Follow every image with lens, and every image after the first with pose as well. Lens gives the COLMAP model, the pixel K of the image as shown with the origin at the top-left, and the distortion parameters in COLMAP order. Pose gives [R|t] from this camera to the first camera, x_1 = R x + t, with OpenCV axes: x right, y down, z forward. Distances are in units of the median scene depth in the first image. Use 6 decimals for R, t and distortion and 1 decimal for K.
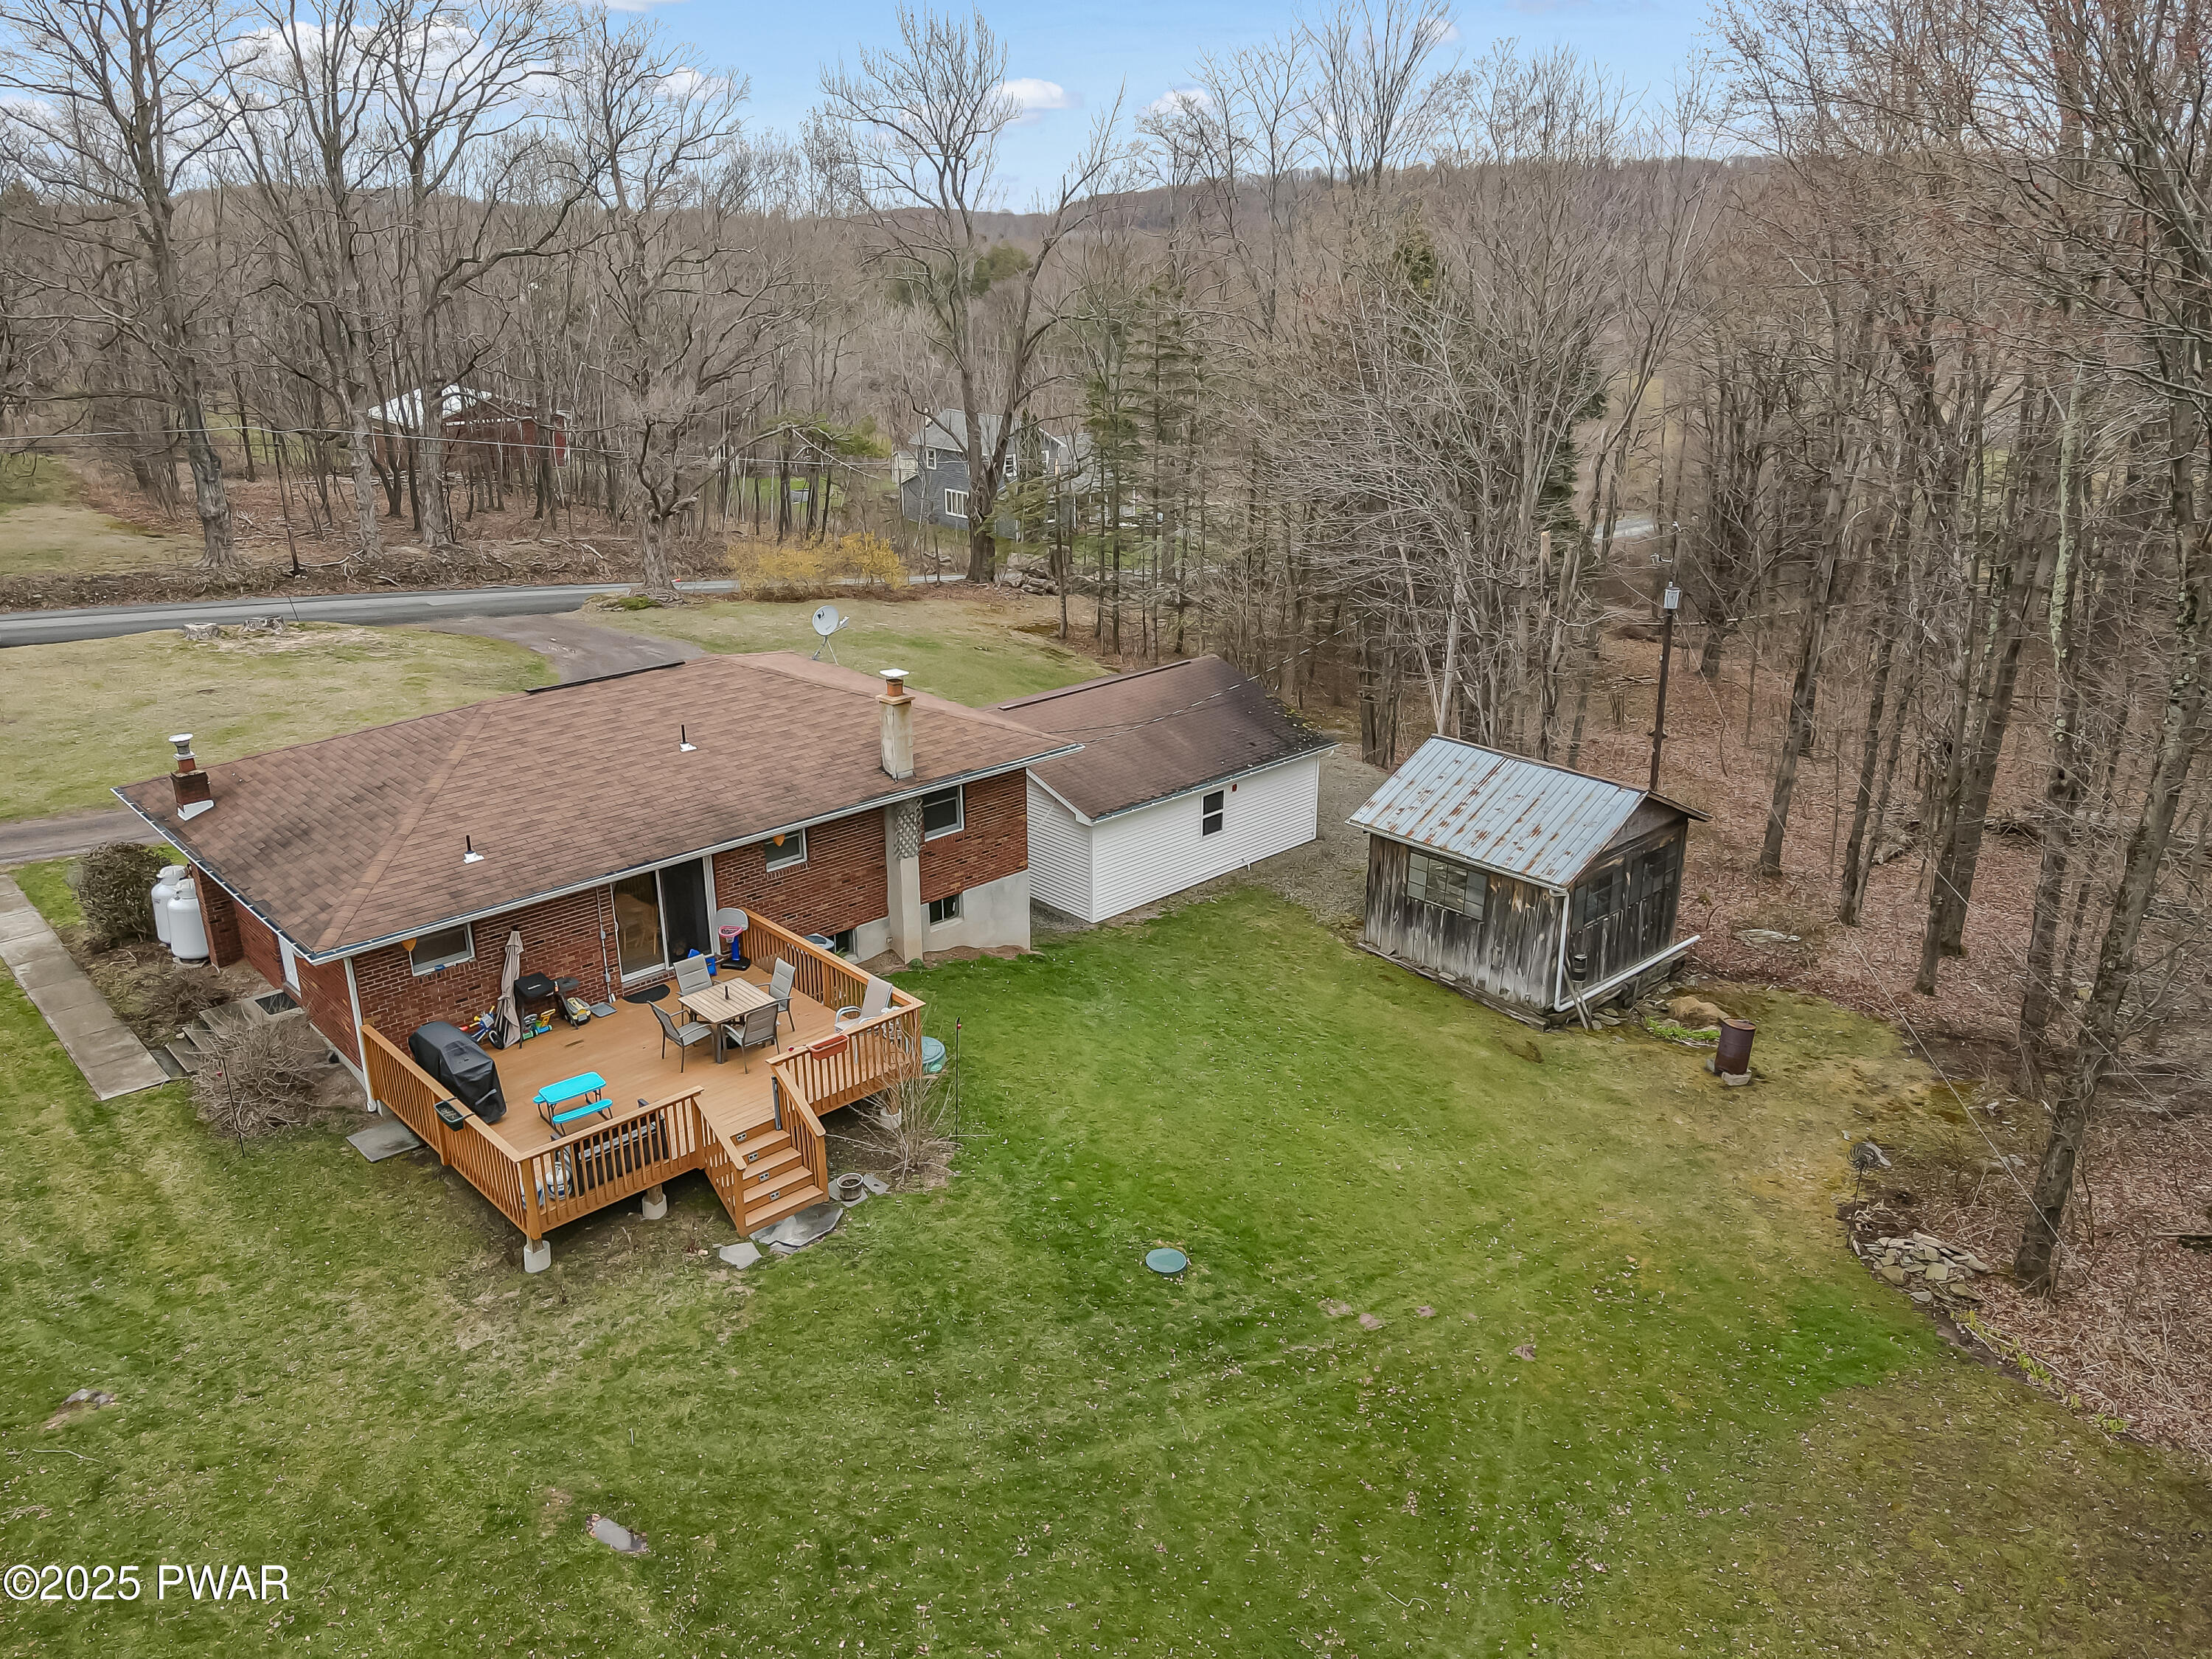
lens RADIAL K [[1623.0, 0, 1100.2], [0, 1623.0, 837.8], [0, 0, 1]] dist [-0.006620, 0.046859]
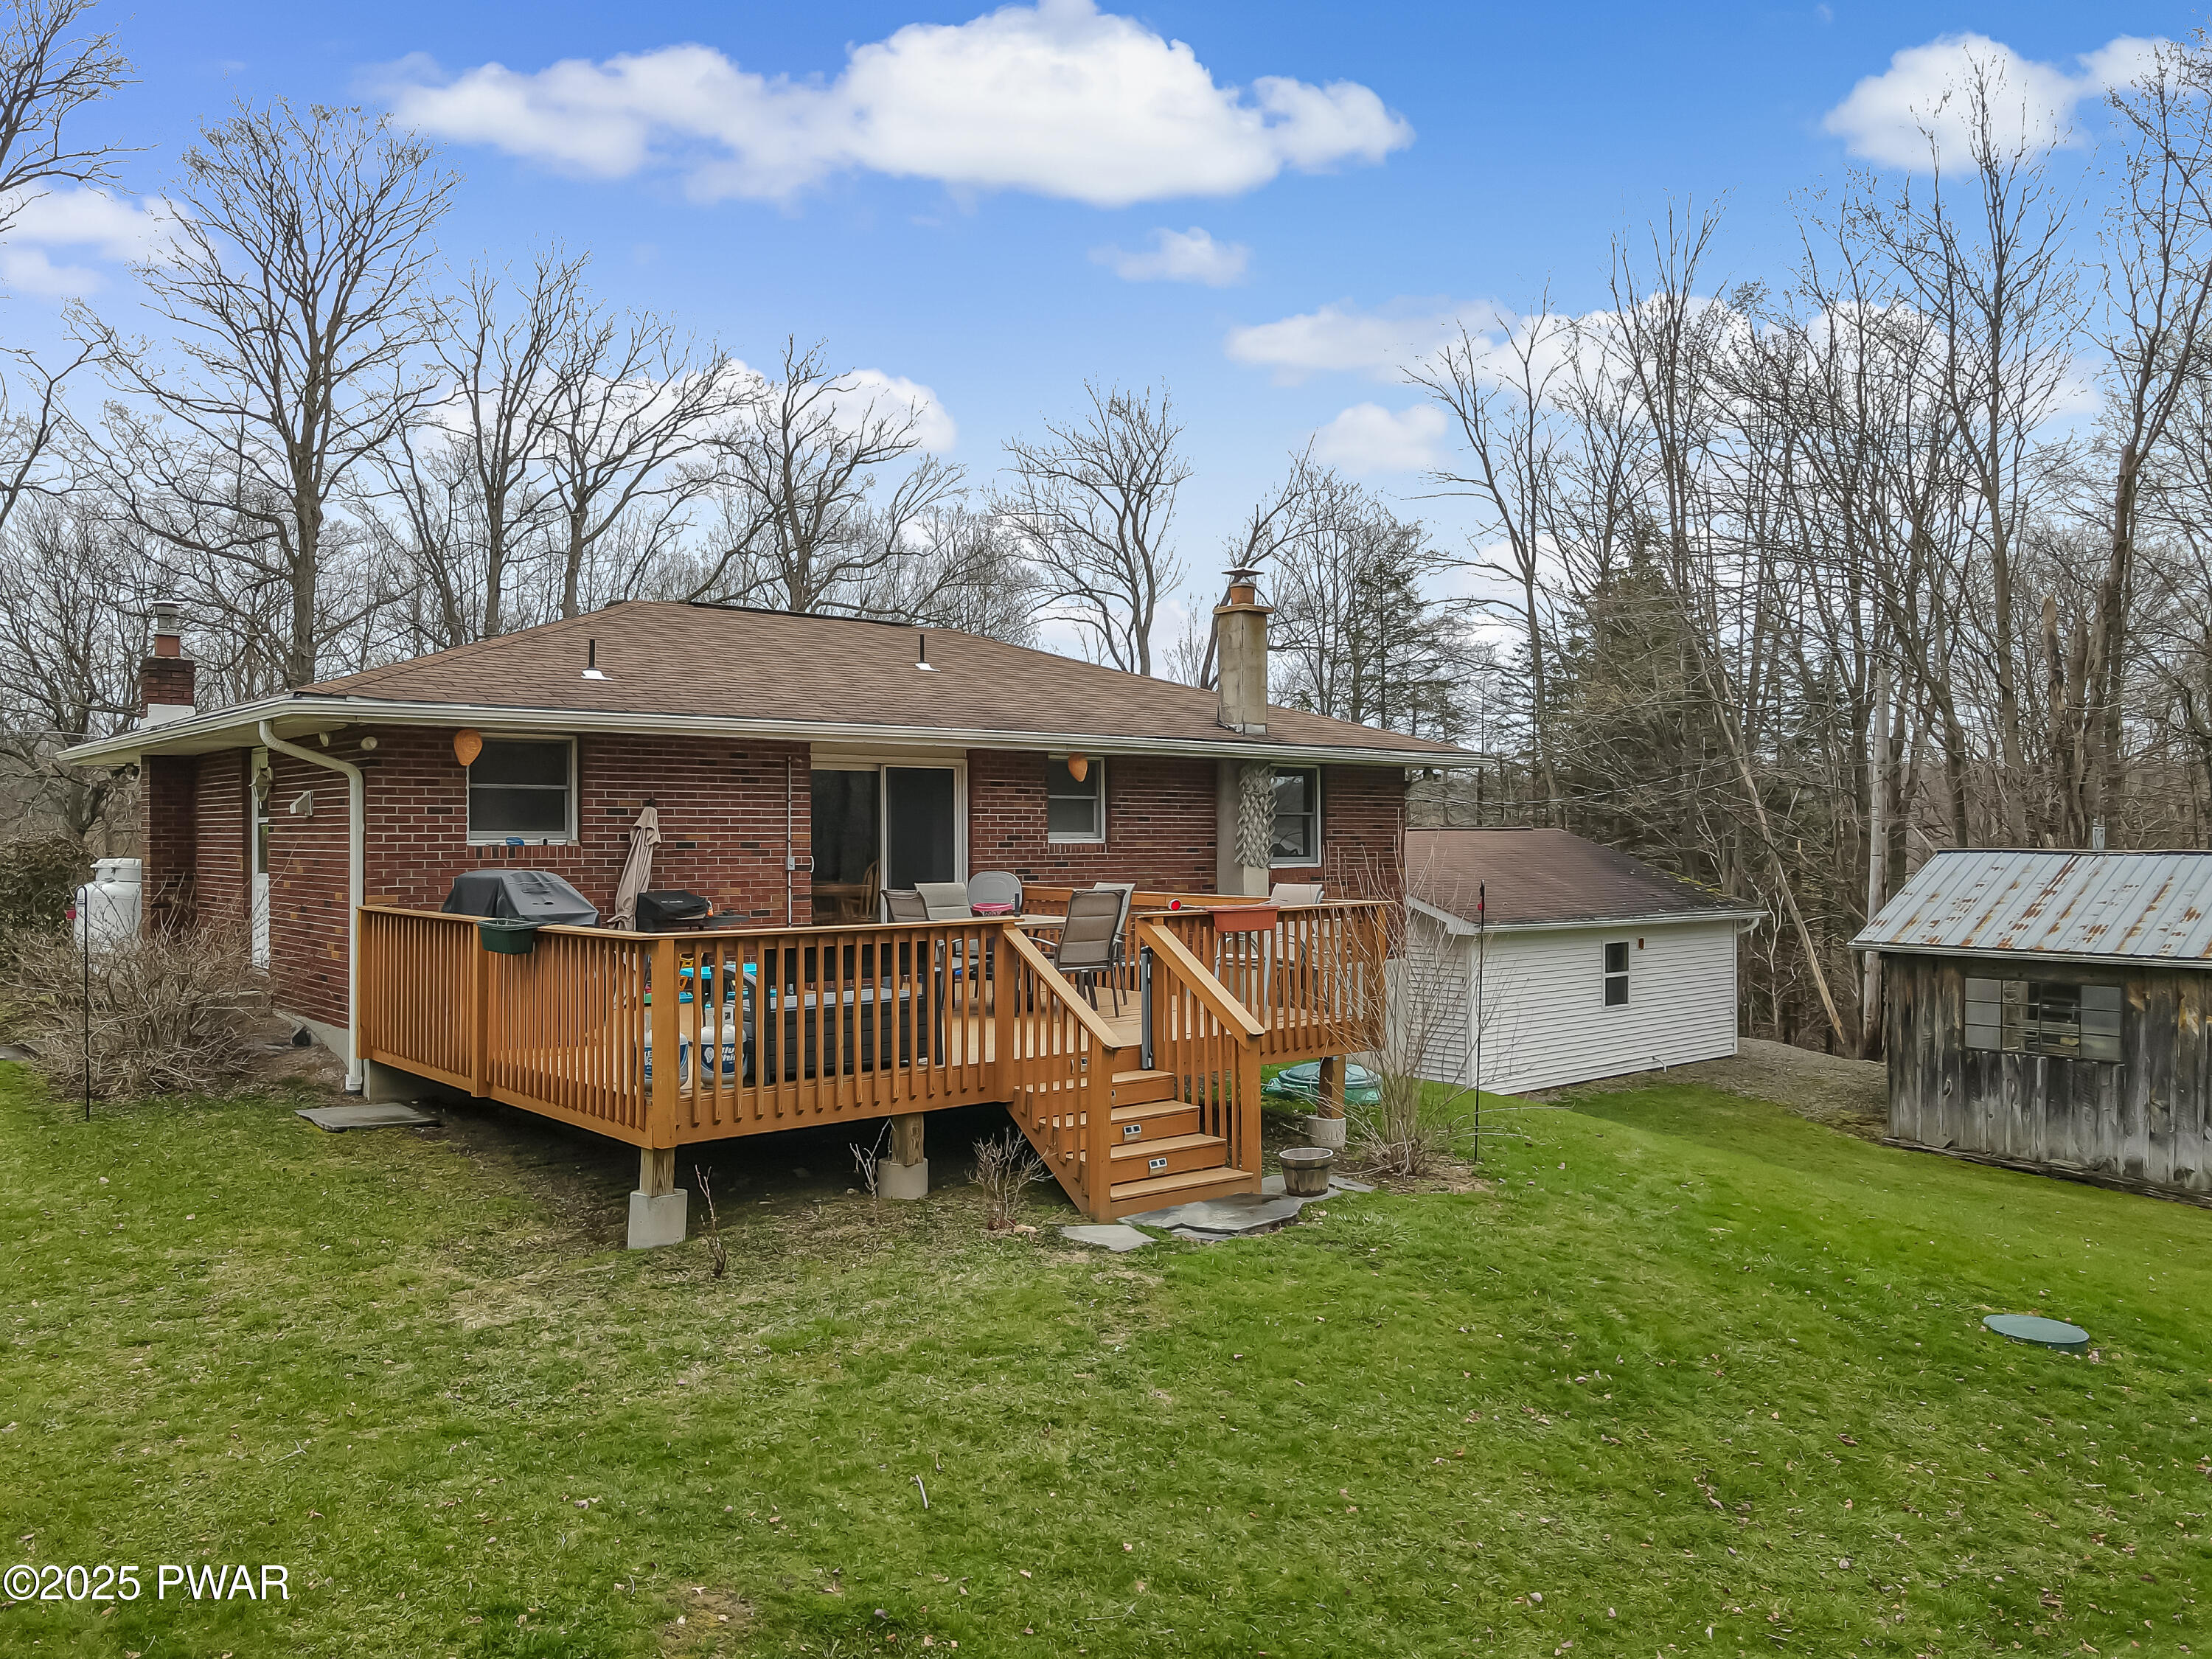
lens RADIAL K [[1644.5, 0, 1100.5], [0, 1644.5, 834.7], [0, 0, 1]] dist [-0.007403, 0.035468]
pose [[0.998780, 0.000978, -0.049365, -0.139326], [-0.018132, 0.937214, -0.348282, 0.213825], [0.045925, 0.348752, 0.936089, 0.375530]]
